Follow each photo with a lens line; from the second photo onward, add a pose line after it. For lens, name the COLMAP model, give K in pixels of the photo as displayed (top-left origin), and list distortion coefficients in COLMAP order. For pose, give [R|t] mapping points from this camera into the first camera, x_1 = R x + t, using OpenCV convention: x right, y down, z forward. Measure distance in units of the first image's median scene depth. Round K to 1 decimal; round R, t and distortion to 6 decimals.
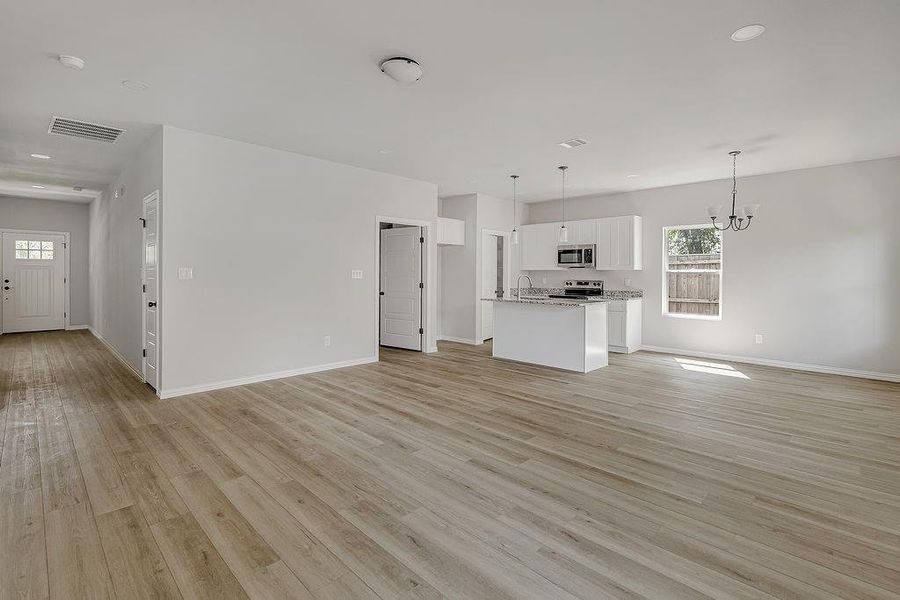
lens RADIAL K [[414.0, 0, 464.6], [0, 414.0, 276.0], [0, 0, 1]] dist [-0.008714, -0.004535]
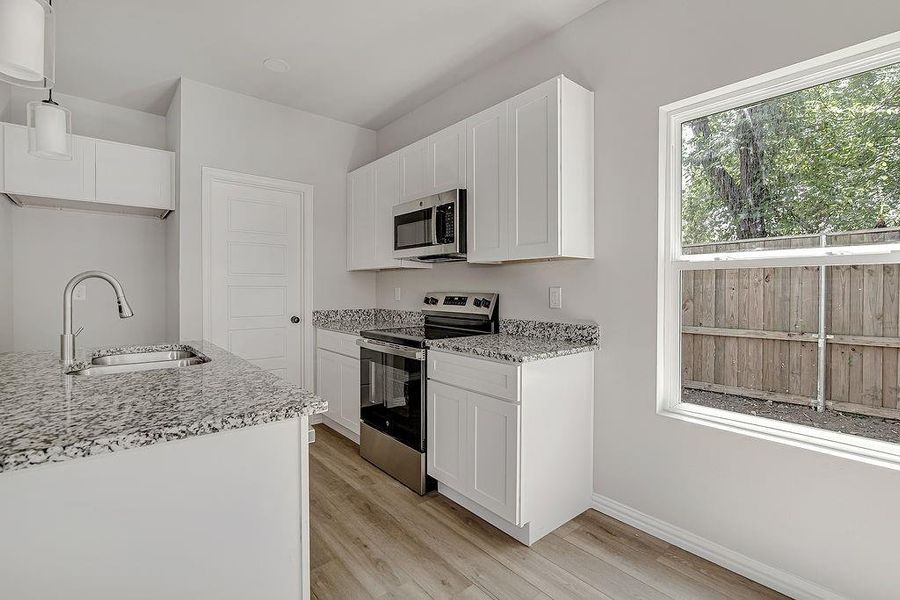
lens RADIAL K [[414.0, 0, 444.7], [0, 414.0, 293.2], [0, 0, 1]] dist [-0.008714, -0.004535]
pose [[0.993582, -0.002948, -0.113072, 0.340485], [0.003840, 0.999963, 0.007672, 0.008638], [0.113045, -0.008057, 0.993557, 0.651781]]
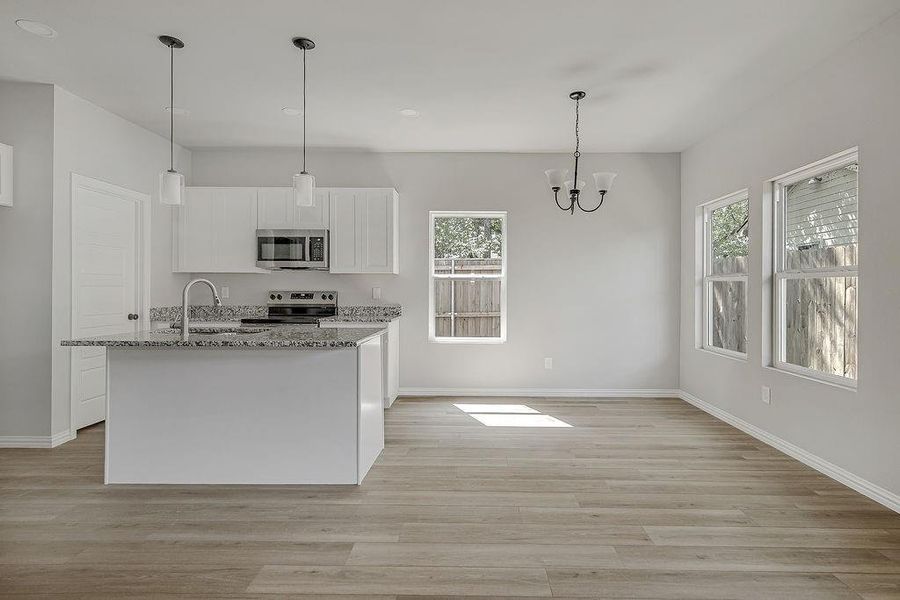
lens RADIAL K [[438.4, 0, 468.6], [0, 438.4, 288.2], [0, 0, 1]] dist [0.000471, 0.000984]
pose [[0.725475, -0.003469, 0.688240, 0.028971], [0.002600, 0.999994, 0.002300, 0.006043], [-0.688244, 0.000120, 0.725480, 0.406812]]
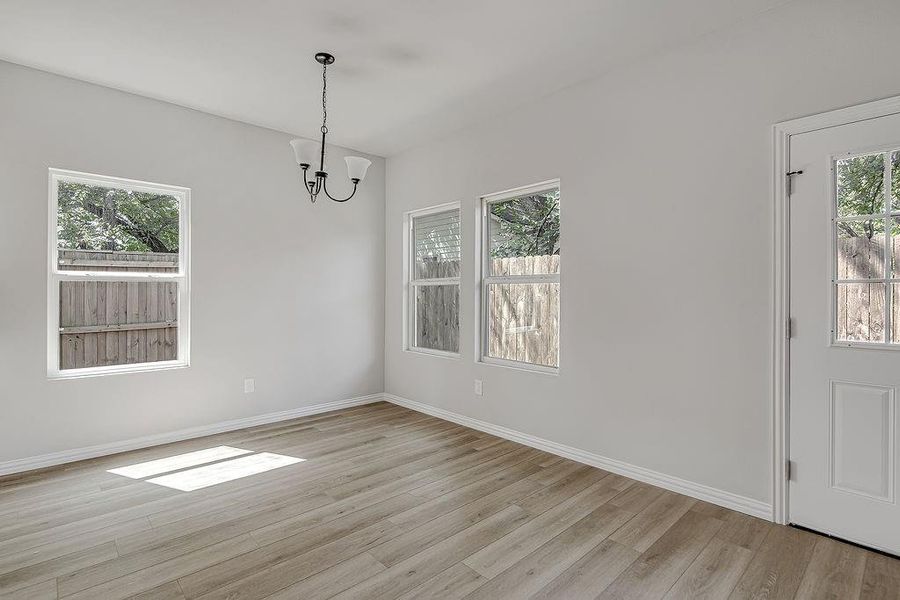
lens RADIAL K [[438.4, 0, 446.8], [0, 438.4, 293.4], [0, 0, 1]] dist [0.000471, 0.000984]
pose [[0.058176, -0.006583, 0.998285, 0.056807], [-0.000312, 0.999978, 0.006612, 0.005688], [-0.998306, -0.000697, 0.058173, 0.536745]]
